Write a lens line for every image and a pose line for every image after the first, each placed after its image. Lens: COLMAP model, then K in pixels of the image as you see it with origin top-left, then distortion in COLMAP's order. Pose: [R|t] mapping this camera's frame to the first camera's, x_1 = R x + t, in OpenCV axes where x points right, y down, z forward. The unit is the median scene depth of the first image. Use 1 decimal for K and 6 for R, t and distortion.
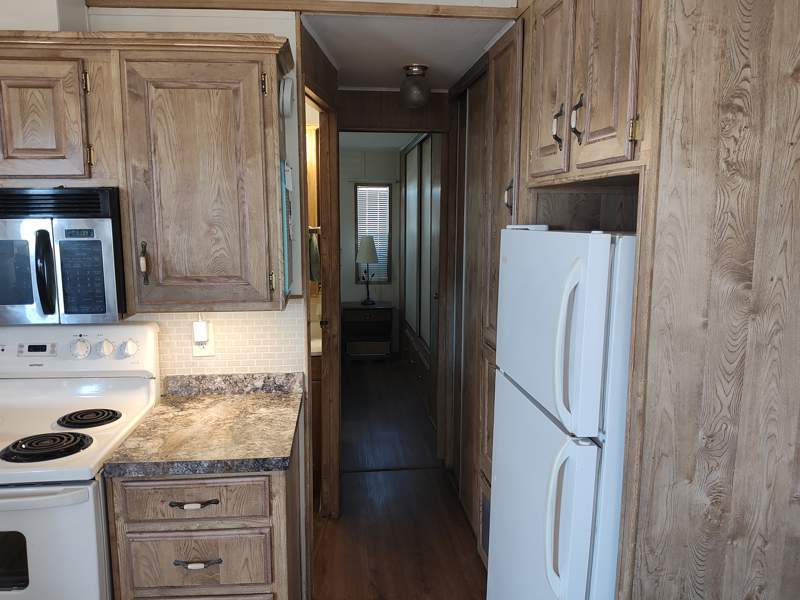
lens RADIAL K [[611.7, 0, 400.6], [0, 611.7, 295.3], [0, 0, 1]] dist [0.102347, -0.219513]
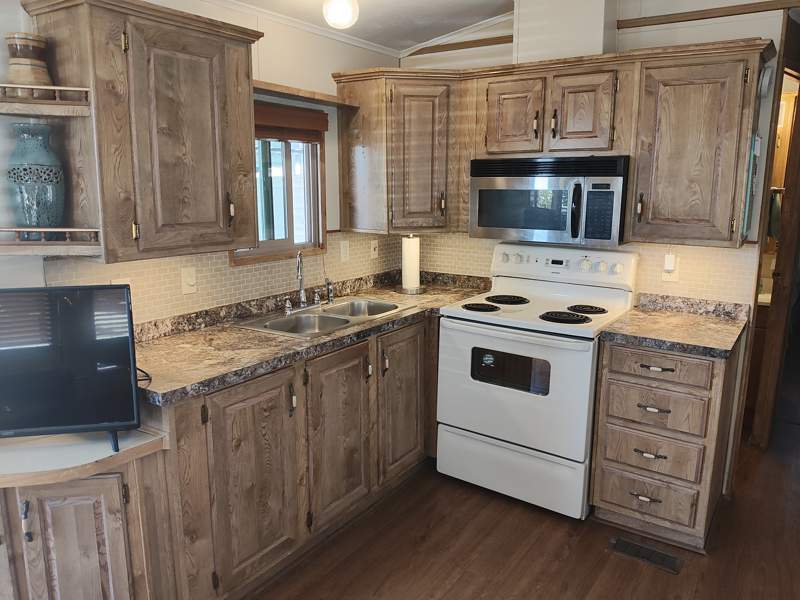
lens RADIAL K [[611.7, 0, 400.6], [0, 611.7, 295.3], [0, 0, 1]] dist [0.102347, -0.219513]
pose [[0.767236, 0.126262, -0.628813, 0.101770], [-0.093084, 0.991971, 0.085606, 0.083617], [0.634574, -0.007148, 0.772829, -0.507714]]
